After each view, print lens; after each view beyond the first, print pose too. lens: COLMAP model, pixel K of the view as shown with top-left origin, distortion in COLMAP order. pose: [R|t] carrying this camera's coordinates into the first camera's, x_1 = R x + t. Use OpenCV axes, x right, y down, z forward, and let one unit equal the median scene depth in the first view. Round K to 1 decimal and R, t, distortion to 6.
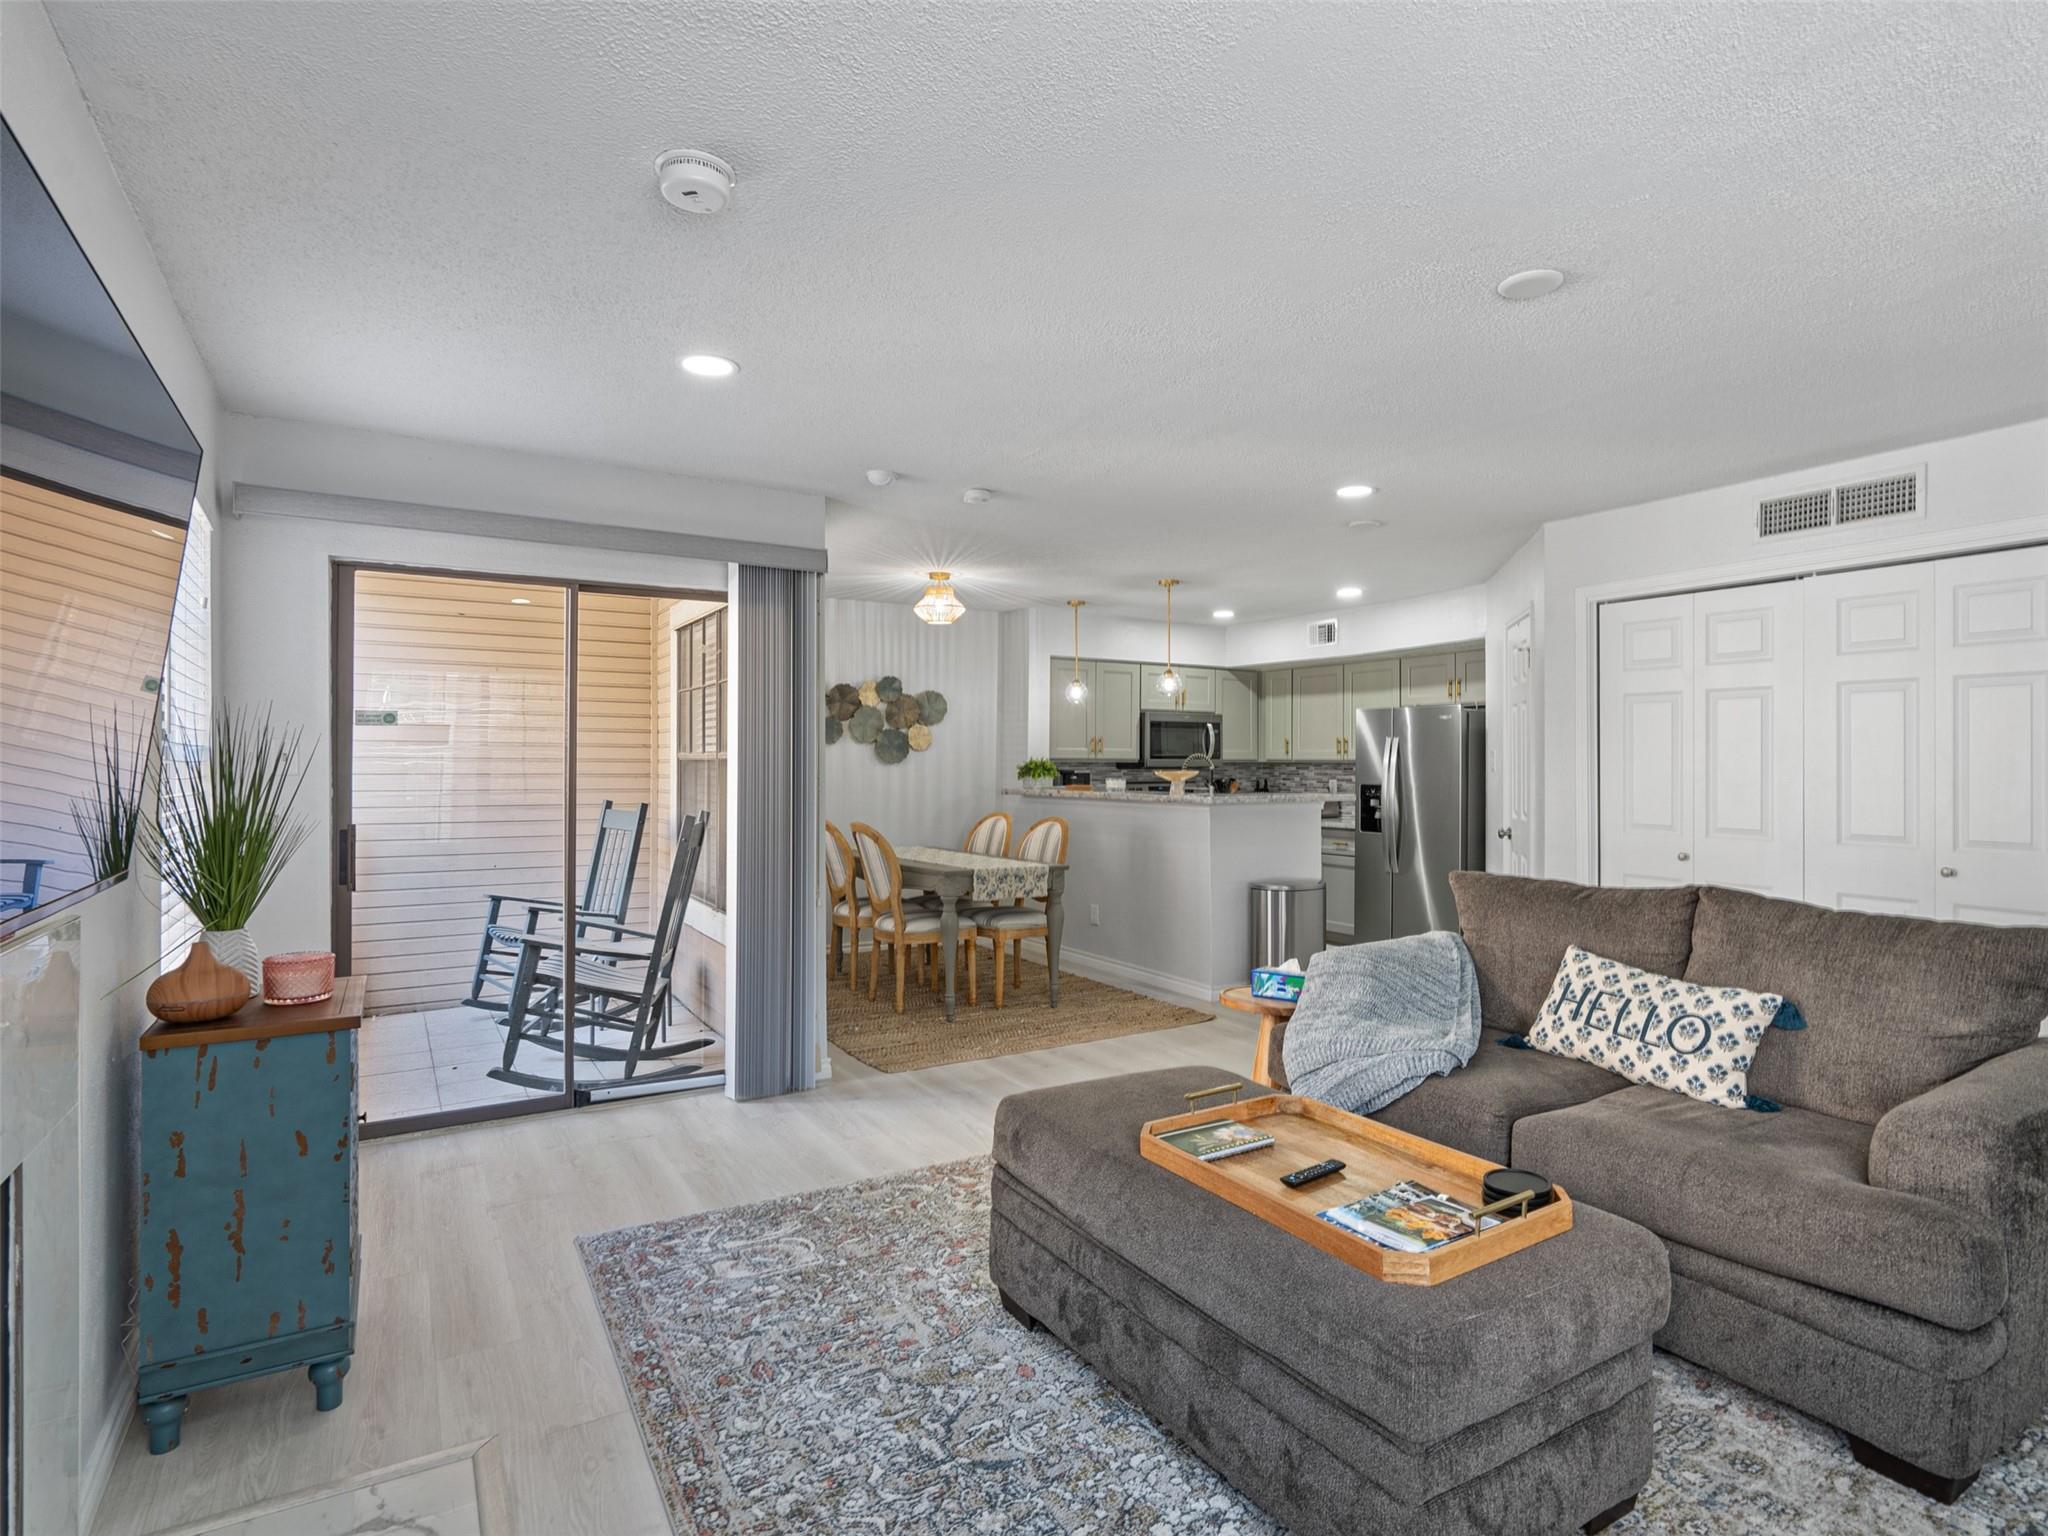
lens RADIAL K [[1057.1, 0, 1048.5], [0, 1057.1, 771.9], [0, 0, 1]] dist [-0.000751, 0.004129]
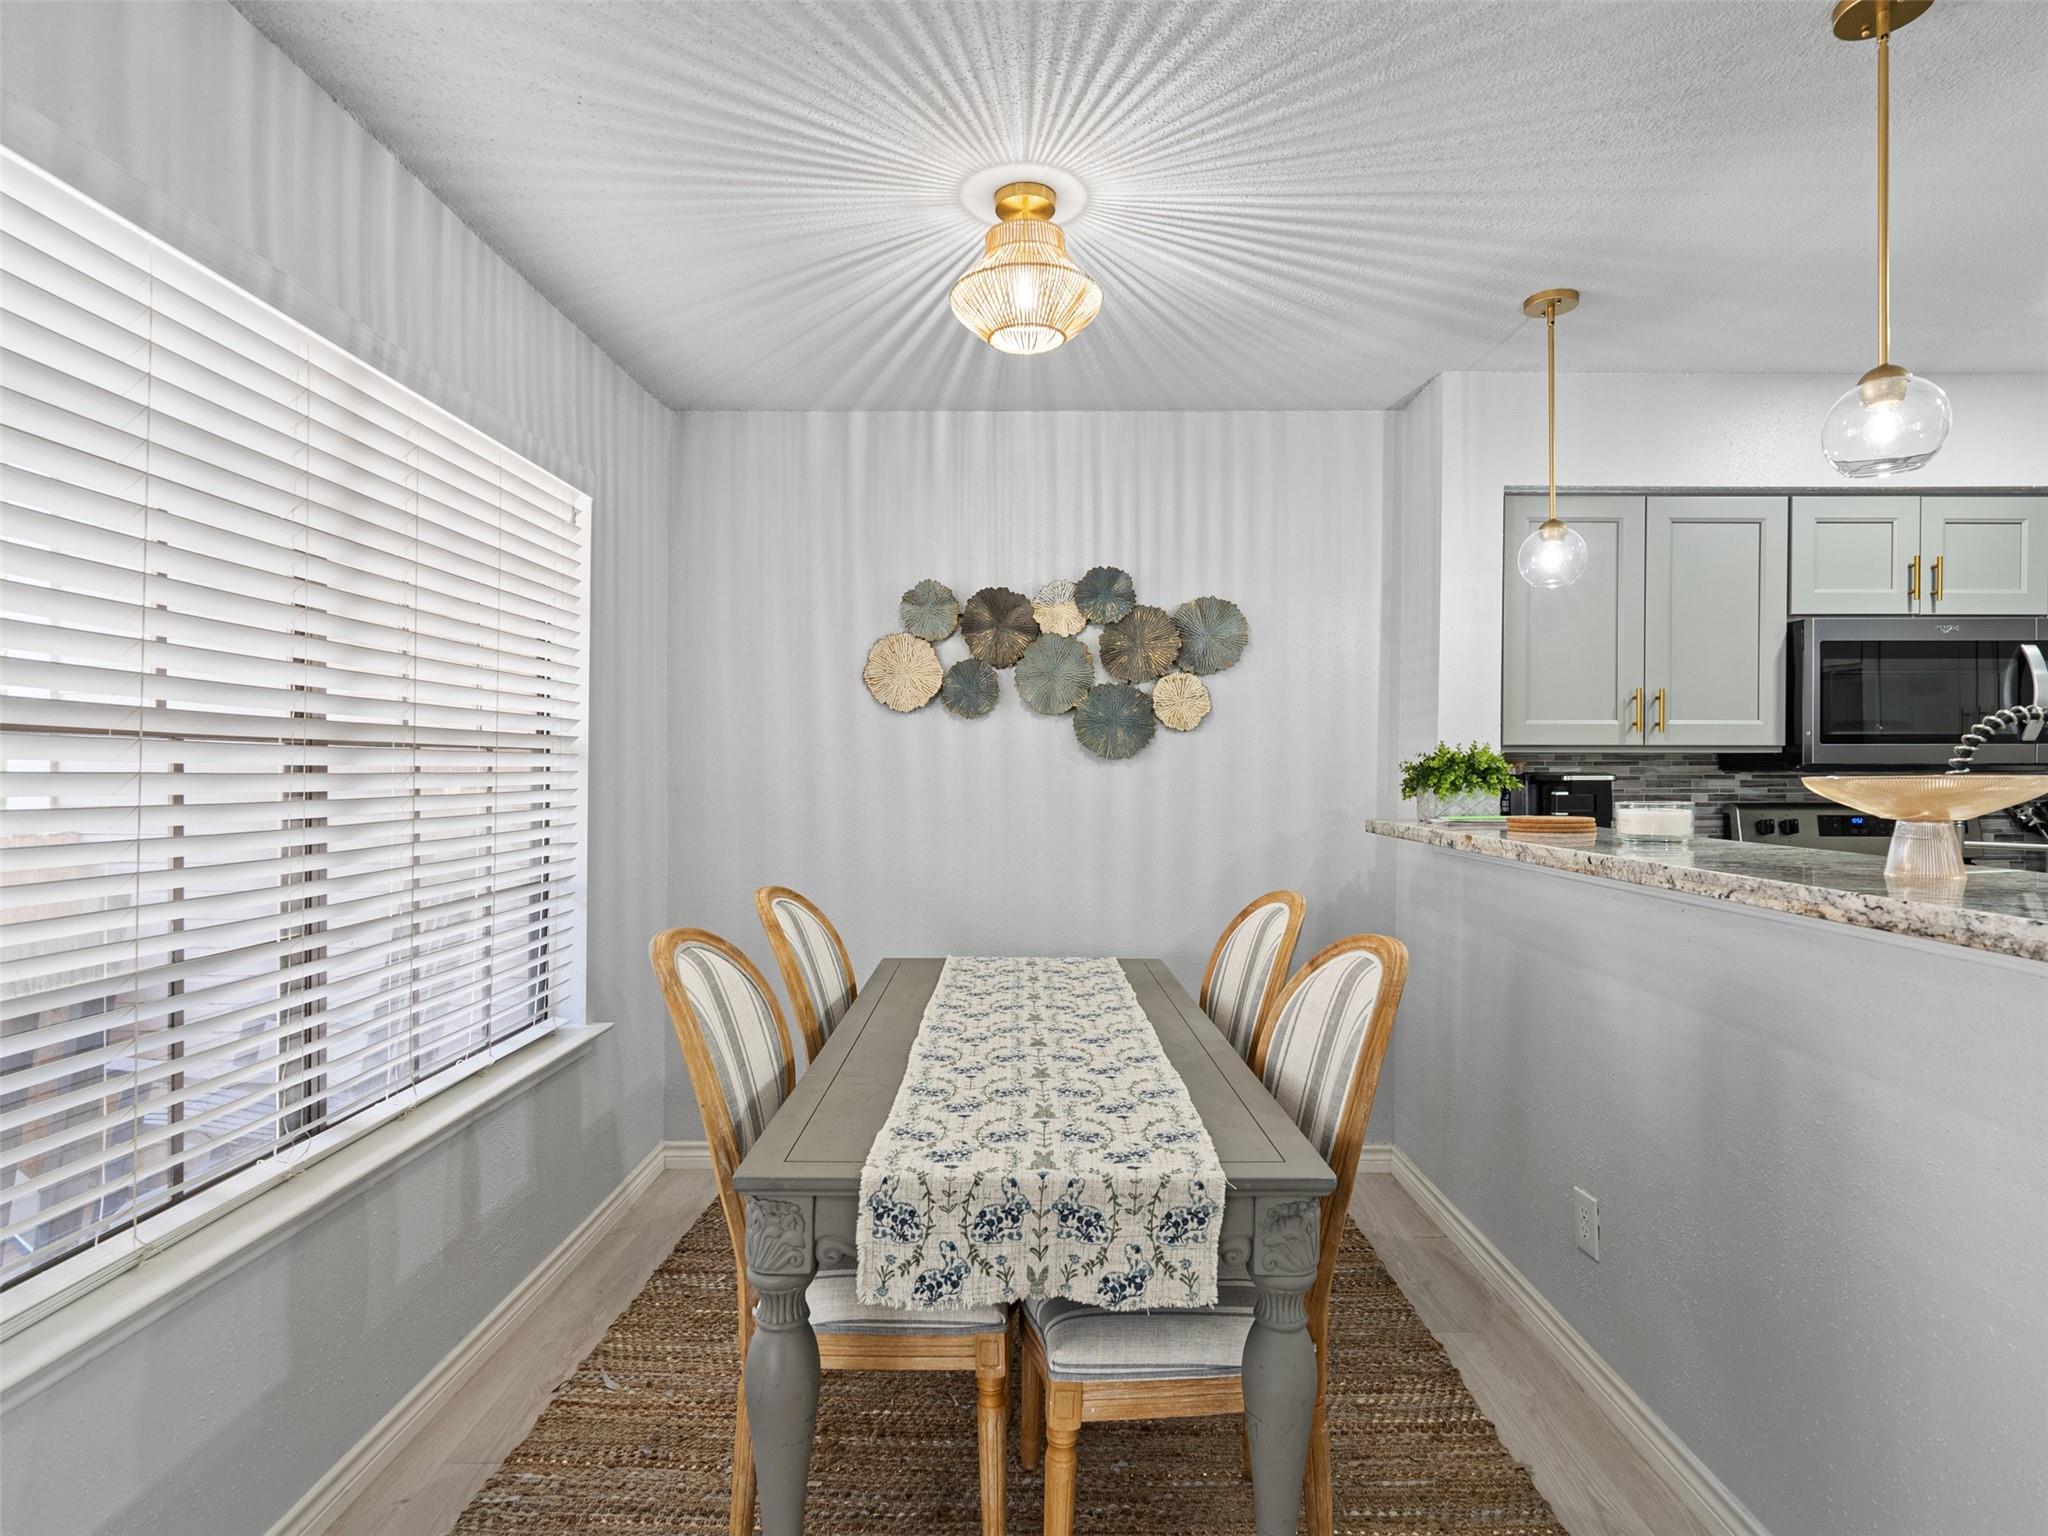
lens RADIAL K [[1057.1, 0, 1026.7], [0, 1057.1, 770.3], [0, 0, 1]] dist [-0.000751, 0.004129]
pose [[0.845858, 0.003517, -0.533397, 0.064200], [-0.005118, 0.999986, -0.001523, -0.002001], [0.533384, 0.004019, 0.845864, 0.588244]]
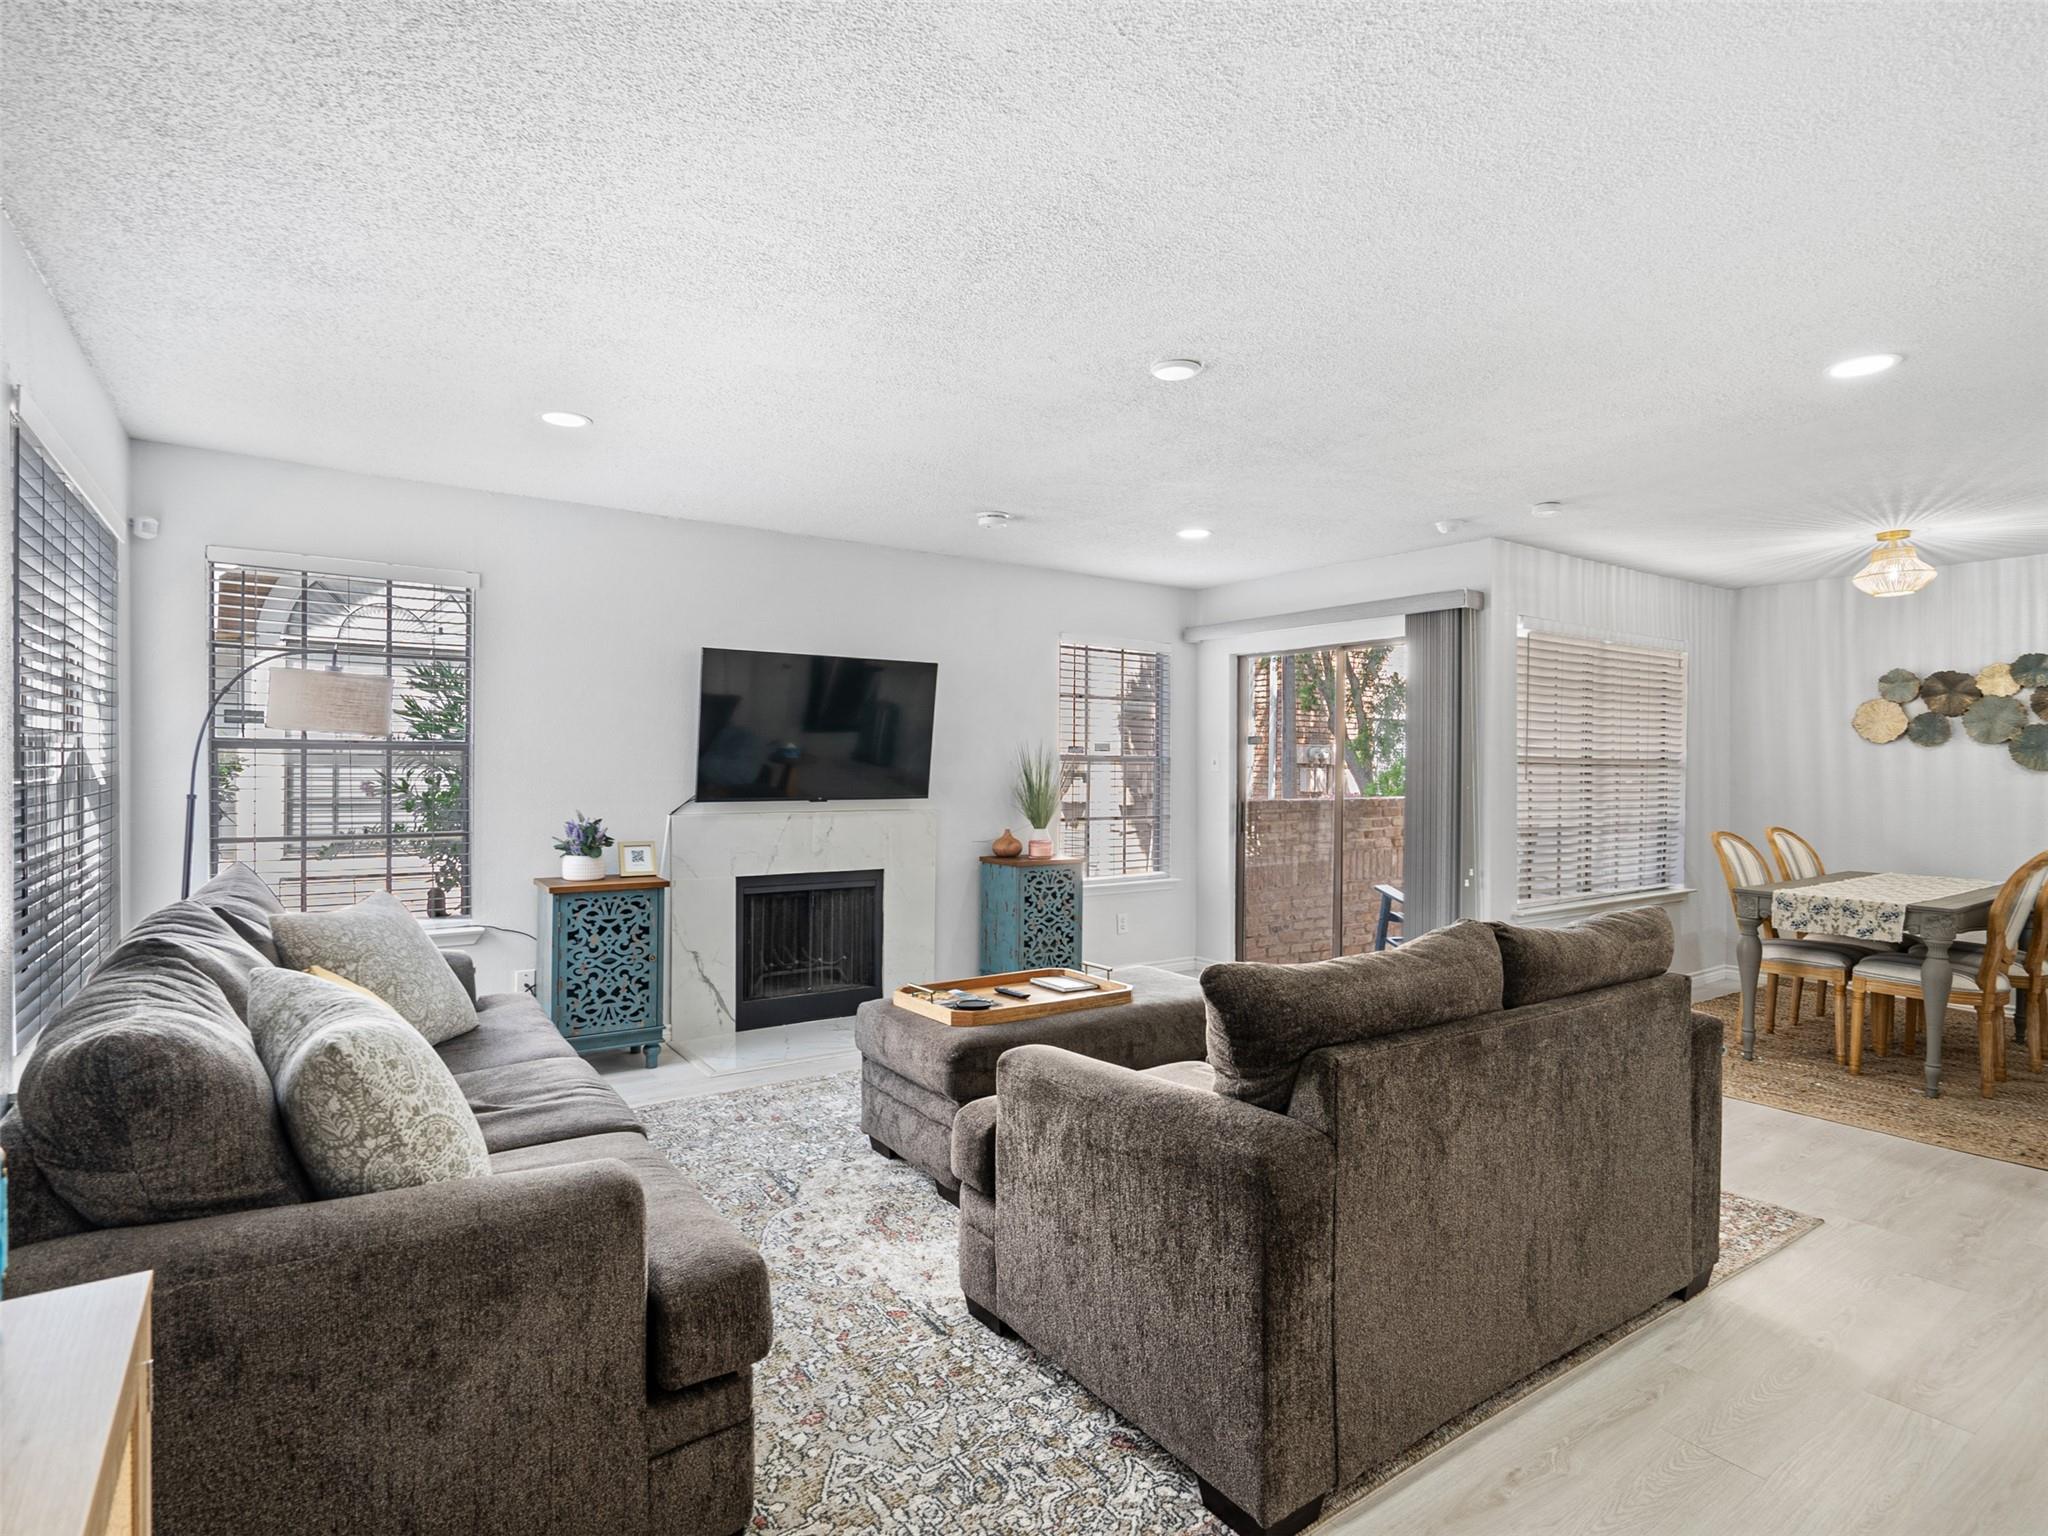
lens RADIAL K [[1057.1, 0, 1039.9], [0, 1057.1, 771.1], [0, 0, 1]] dist [-0.000751, 0.004129]
pose [[0.074994, 0.006012, -0.997166, 0.531650], [-0.014898, 0.999877, 0.004907, -0.001105], [0.997073, 0.014487, 0.075074, 0.247467]]
